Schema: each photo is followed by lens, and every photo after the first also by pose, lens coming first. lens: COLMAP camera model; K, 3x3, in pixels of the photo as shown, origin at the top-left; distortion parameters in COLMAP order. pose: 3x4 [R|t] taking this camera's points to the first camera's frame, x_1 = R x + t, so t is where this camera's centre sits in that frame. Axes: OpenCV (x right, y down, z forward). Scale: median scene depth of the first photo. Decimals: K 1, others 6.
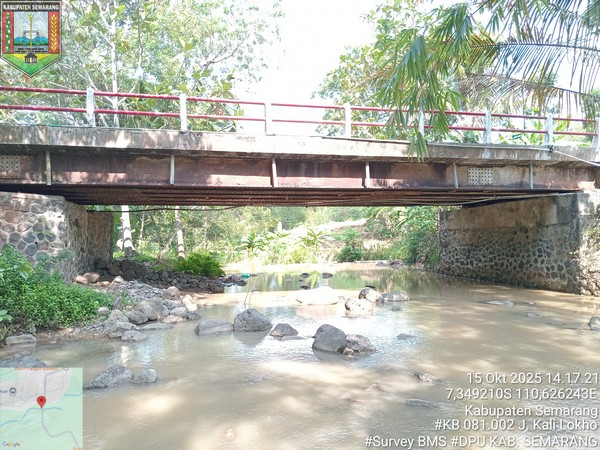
lens RADIAL K [[453.5, 0, 299.7], [0, 453.5, 225.2], [0, 0, 1]] dist [0.035043, -0.002381]
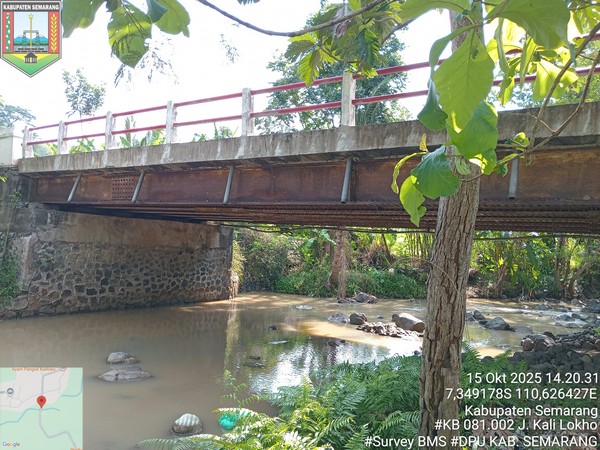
lens RADIAL K [[453.5, 0, 300.0], [0, 453.5, 224.8], [0, 0, 1]] dist [0.035043, -0.002381]
pose [[-0.686633, 0.013804, 0.726873, -0.296717], [-0.068119, 0.994199, -0.083229, 0.013460], [-0.723806, -0.106662, -0.681710, 0.979183]]
